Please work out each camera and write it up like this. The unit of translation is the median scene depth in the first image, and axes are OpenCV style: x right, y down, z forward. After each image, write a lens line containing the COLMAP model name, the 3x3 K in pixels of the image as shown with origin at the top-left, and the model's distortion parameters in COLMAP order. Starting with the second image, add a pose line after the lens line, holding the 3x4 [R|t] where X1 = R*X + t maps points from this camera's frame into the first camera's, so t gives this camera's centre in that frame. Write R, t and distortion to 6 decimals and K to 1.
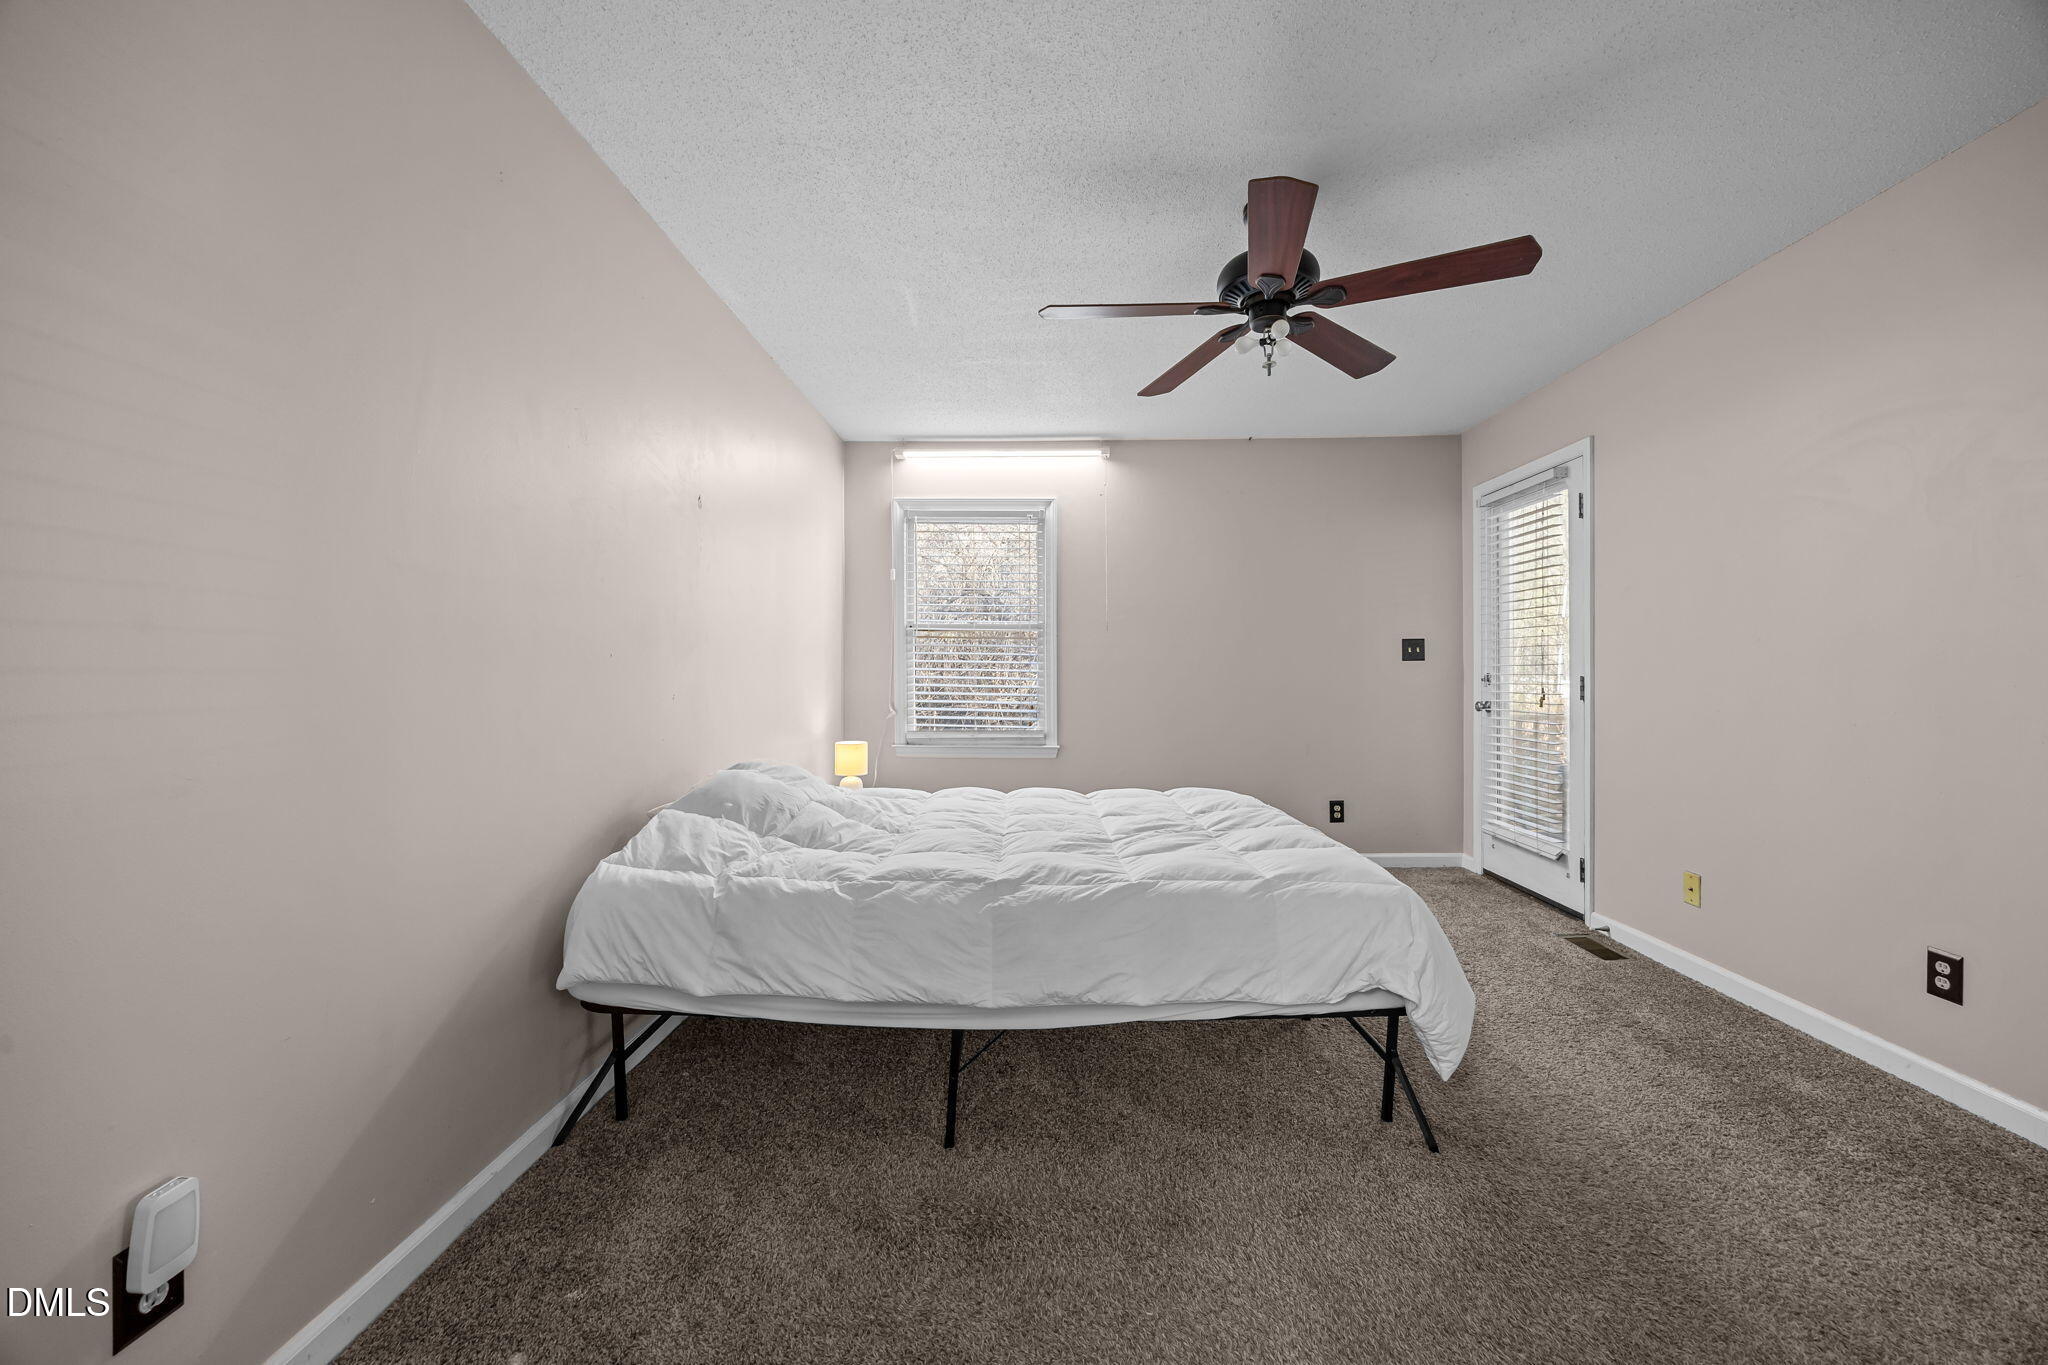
lens RADIAL K [[793.8, 0, 1028.4], [0, 793.8, 674.8], [0, 0, 1]] dist [-0.000342, 0.000049]
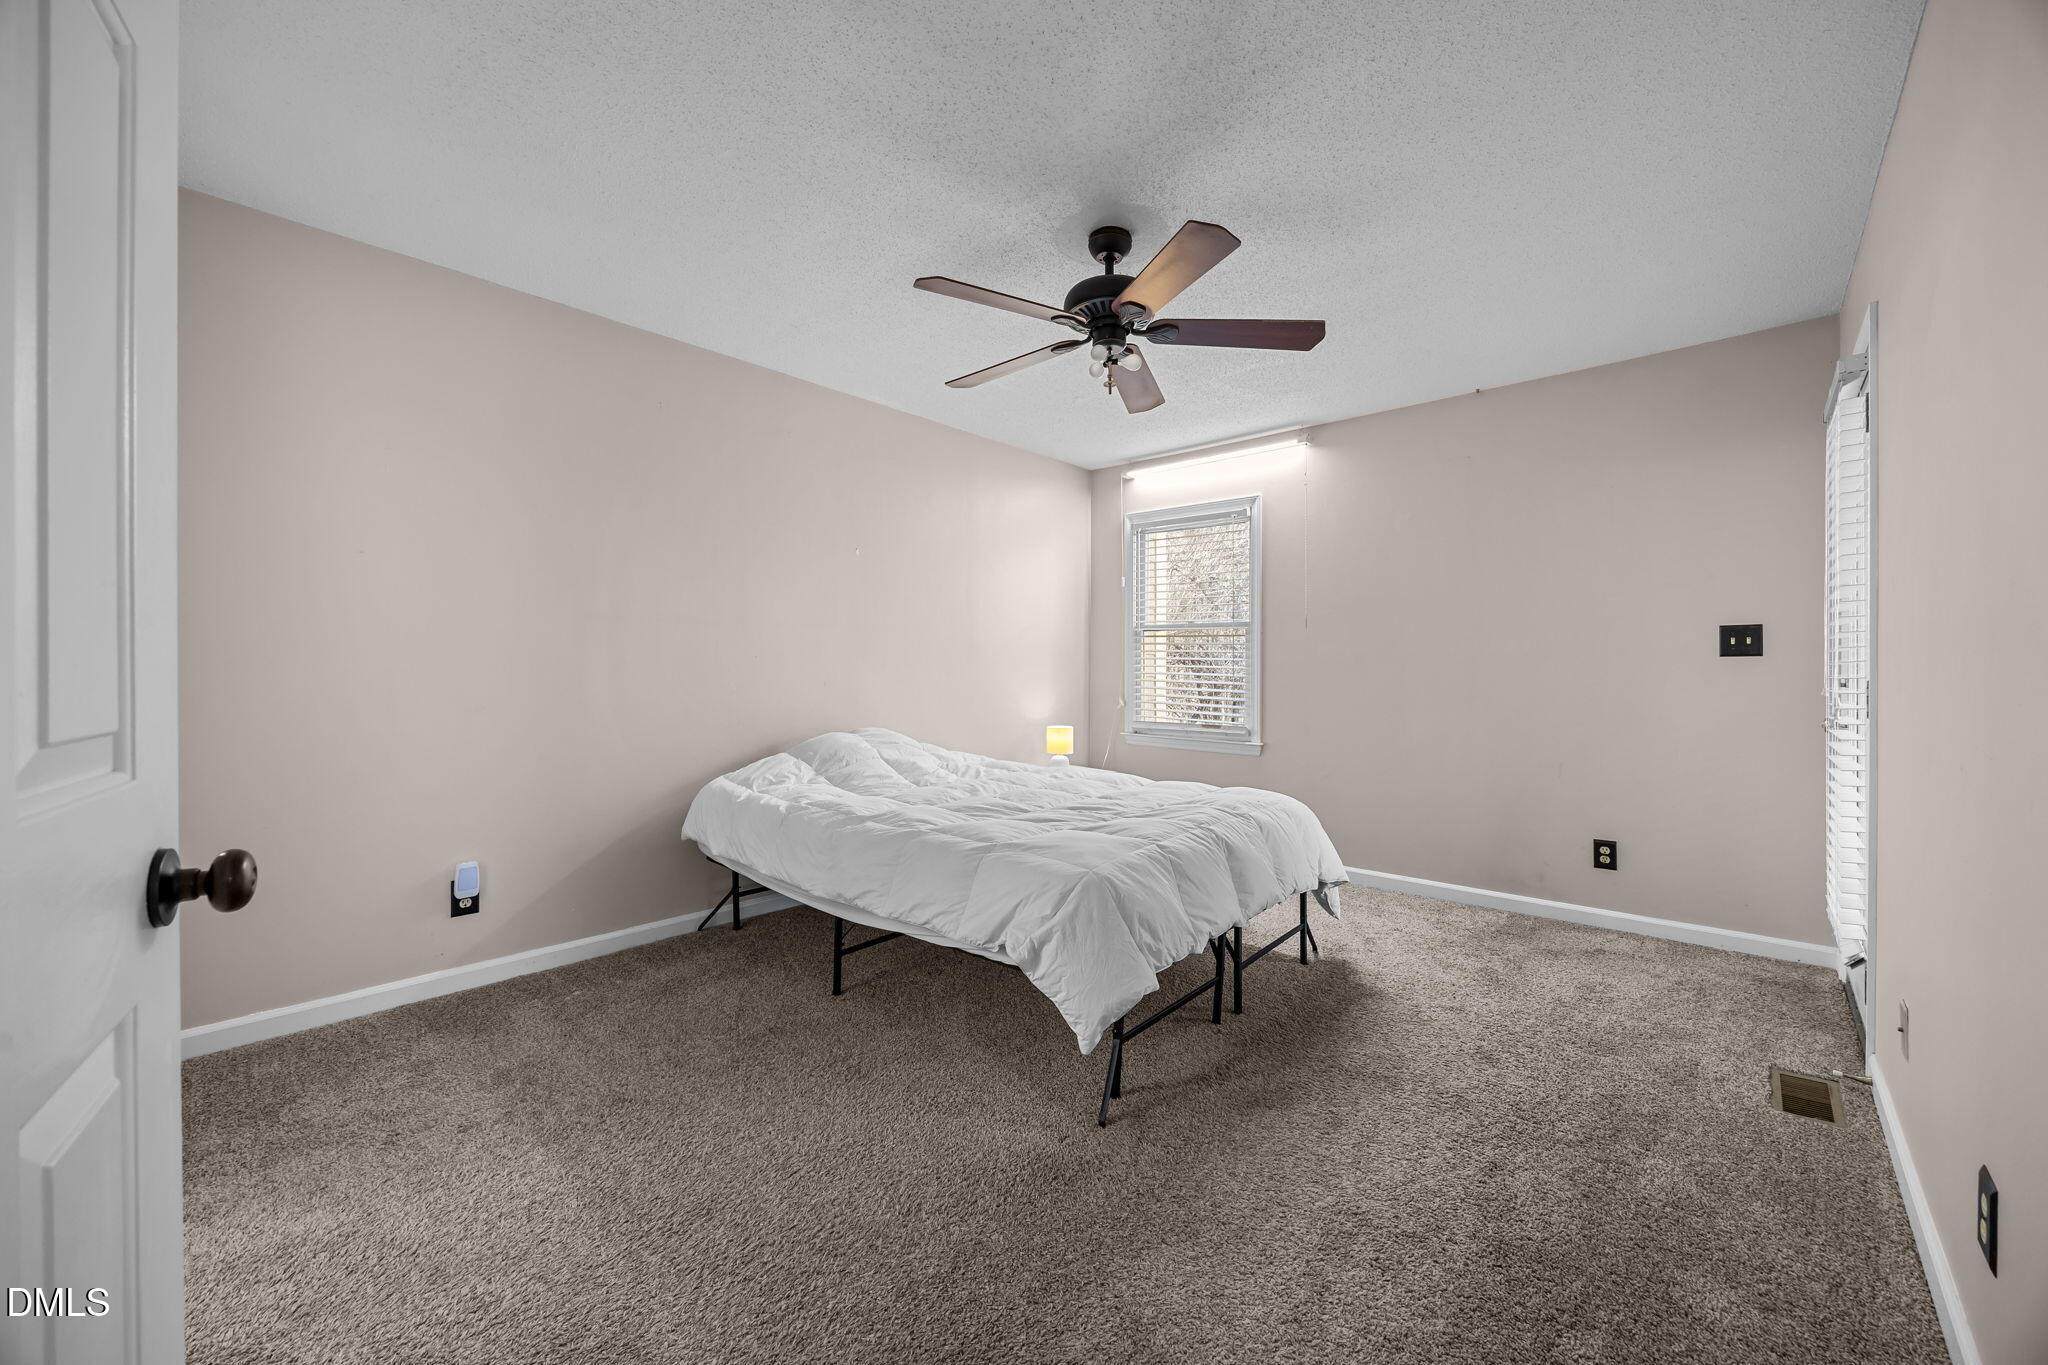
lens RADIAL K [[793.8, 0, 1016.0], [0, 793.8, 668.1], [0, 0, 1]] dist [-0.000342, 0.000049]
pose [[0.747234, 0.005972, -0.664534, 0.471673], [-0.005605, 0.999981, 0.002685, -0.005744], [0.664537, 0.001719, 0.747253, 0.053561]]
